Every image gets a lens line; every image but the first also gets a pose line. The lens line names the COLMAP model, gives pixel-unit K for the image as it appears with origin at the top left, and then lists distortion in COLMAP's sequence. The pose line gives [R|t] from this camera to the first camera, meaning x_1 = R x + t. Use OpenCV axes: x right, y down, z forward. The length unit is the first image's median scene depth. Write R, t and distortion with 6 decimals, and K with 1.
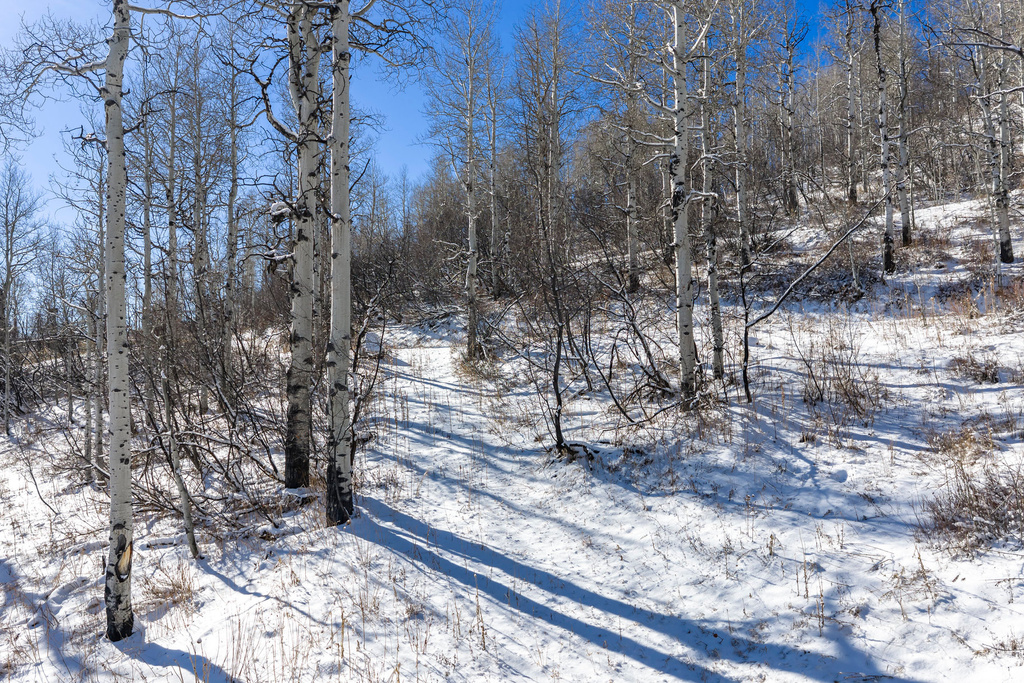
lens RADIAL K [[843.4, 0, 511.6], [0, 843.4, 340.8], [0, 0, 1]] dist [0.021935, -0.038907]
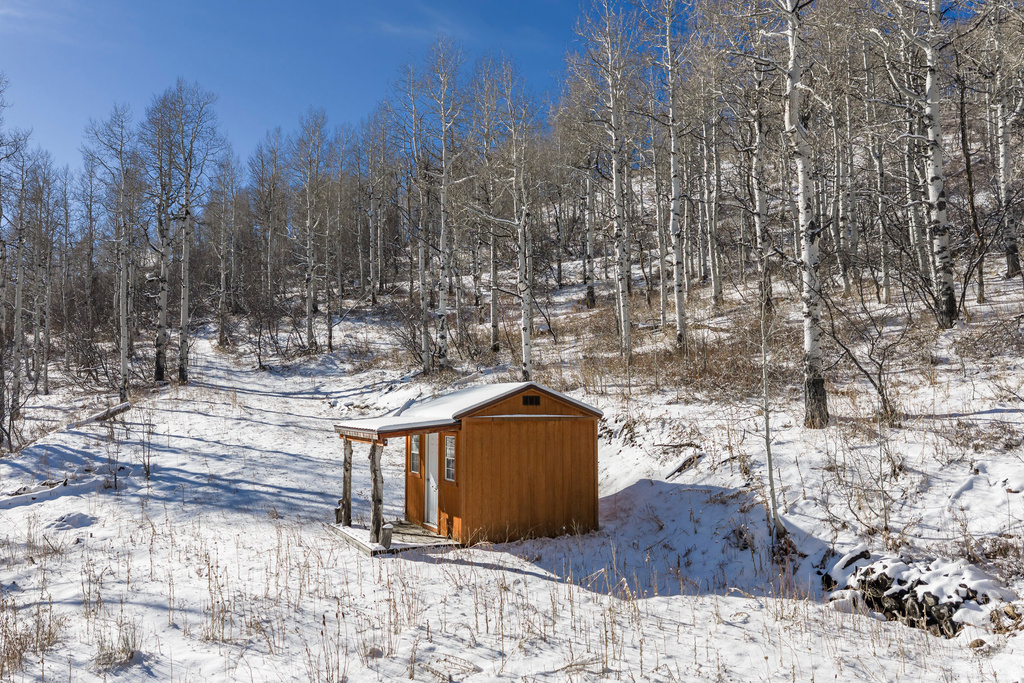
lens RADIAL K [[843.4, 0, 508.9], [0, 843.4, 341.6], [0, 0, 1]] dist [0.021935, -0.038907]
pose [[0.953858, 0.022416, 0.299420, 0.001497], [-0.015047, 0.999525, -0.026895, 0.091263], [-0.299880, 0.021149, 0.953742, -1.731013]]
